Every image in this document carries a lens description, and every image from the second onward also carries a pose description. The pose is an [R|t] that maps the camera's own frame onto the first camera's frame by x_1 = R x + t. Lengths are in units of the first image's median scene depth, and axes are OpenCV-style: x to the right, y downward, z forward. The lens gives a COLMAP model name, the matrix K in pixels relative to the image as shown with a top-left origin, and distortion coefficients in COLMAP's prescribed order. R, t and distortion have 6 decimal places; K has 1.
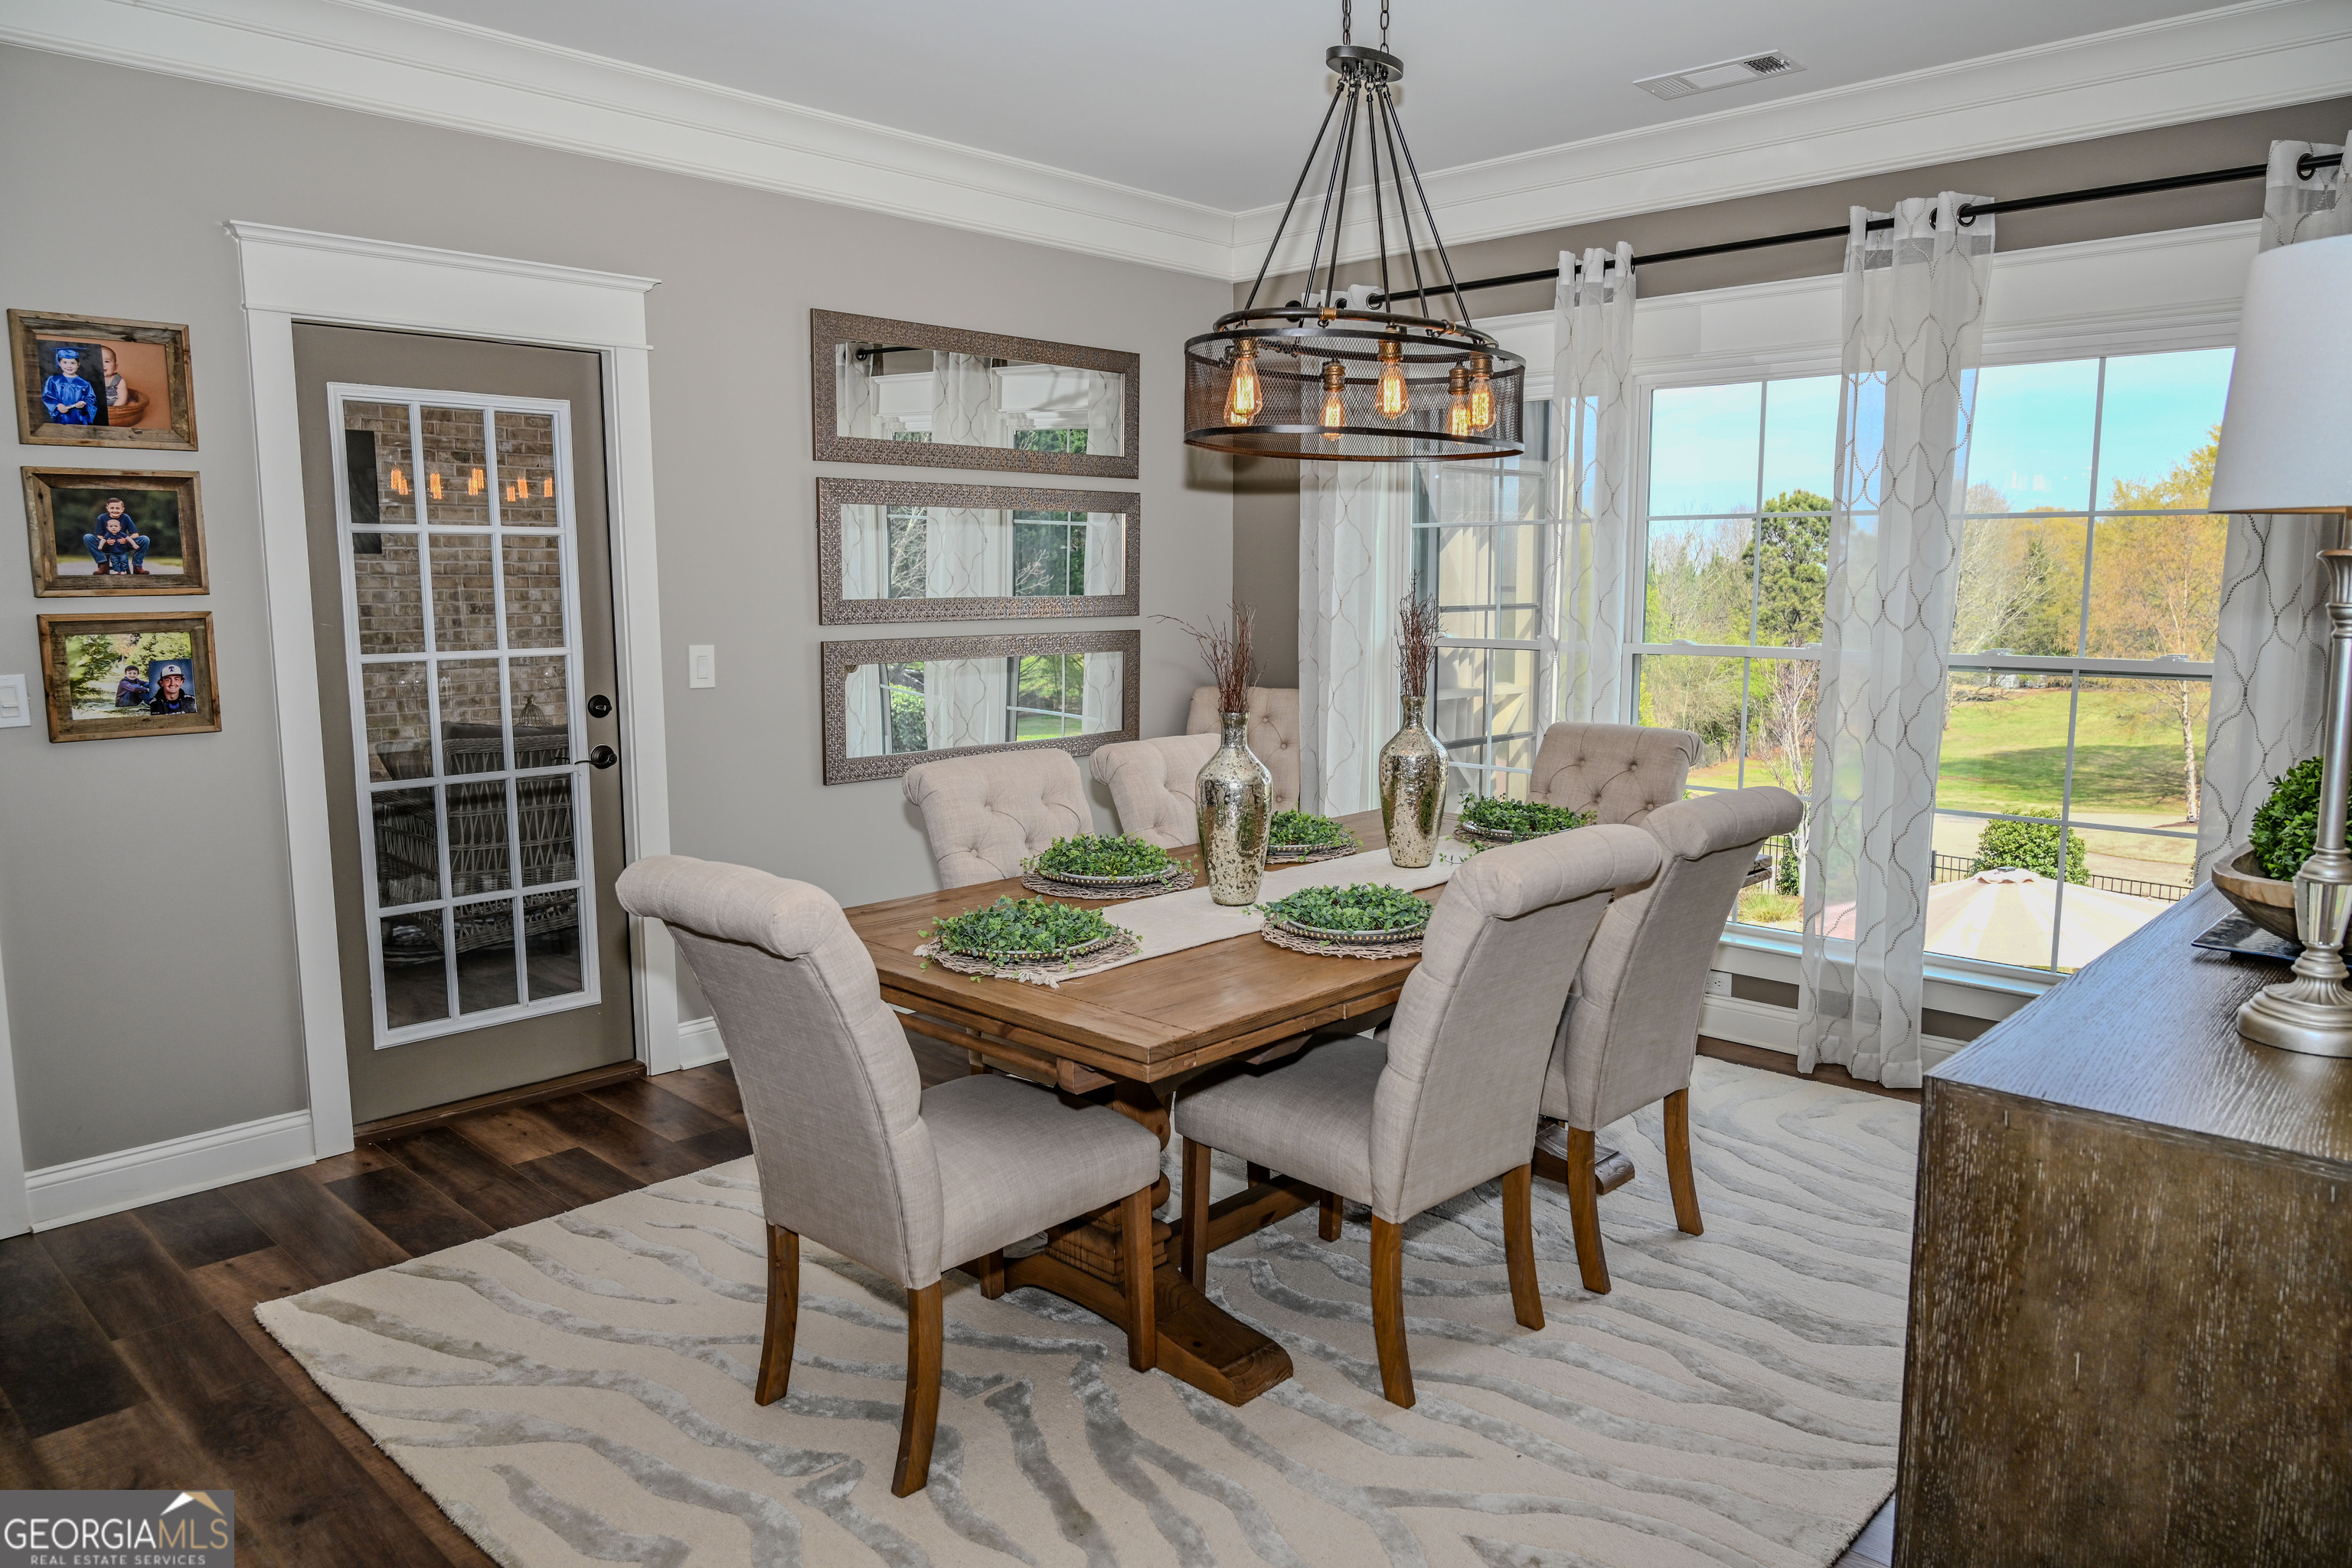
lens RADIAL K [[1576.9, 0, 1183.3], [0, 1576.9, 783.7], [0, 0, 1]] dist [-0.005383, 0.000807]
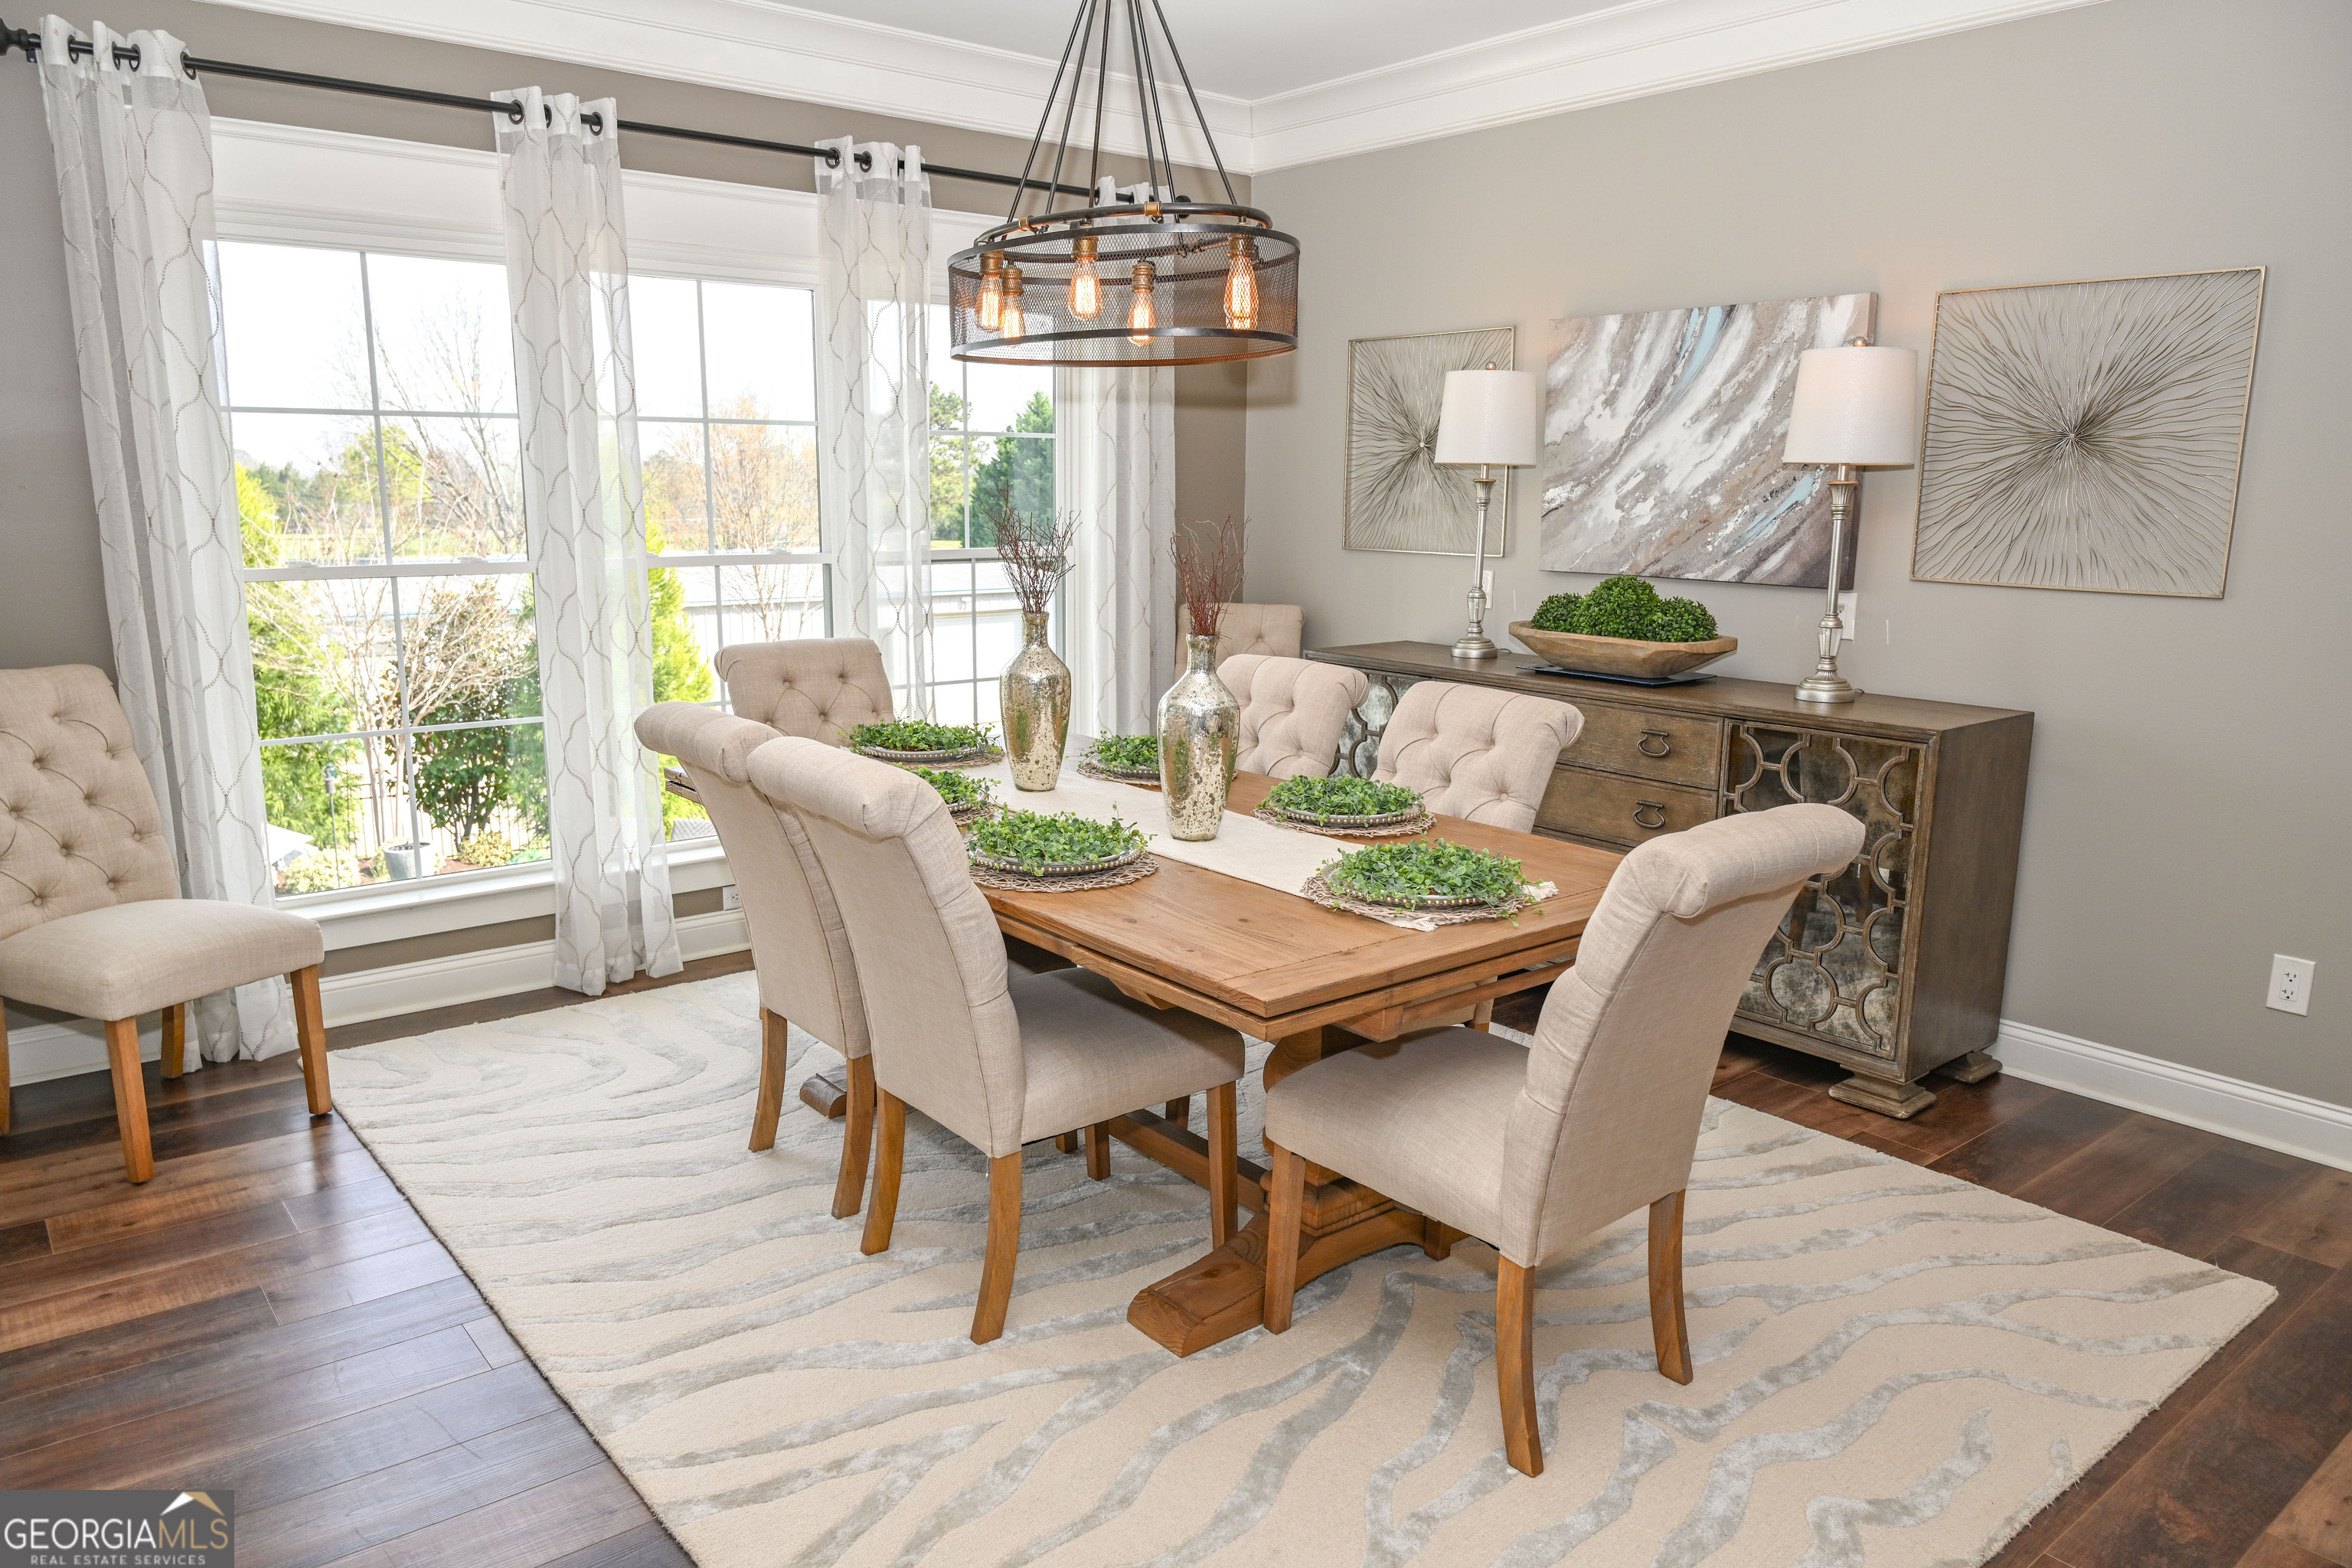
lens RADIAL K [[1576.9, 0, 1183.3], [0, 1576.9, 783.7], [0, 0, 1]] dist [-0.005383, 0.000807]
pose [[0.121682, -0.191425, 0.973935, -0.689450], [0.126390, 0.976227, 0.176084, -0.097501], [-0.984489, 0.101669, 0.142983, 0.679653]]
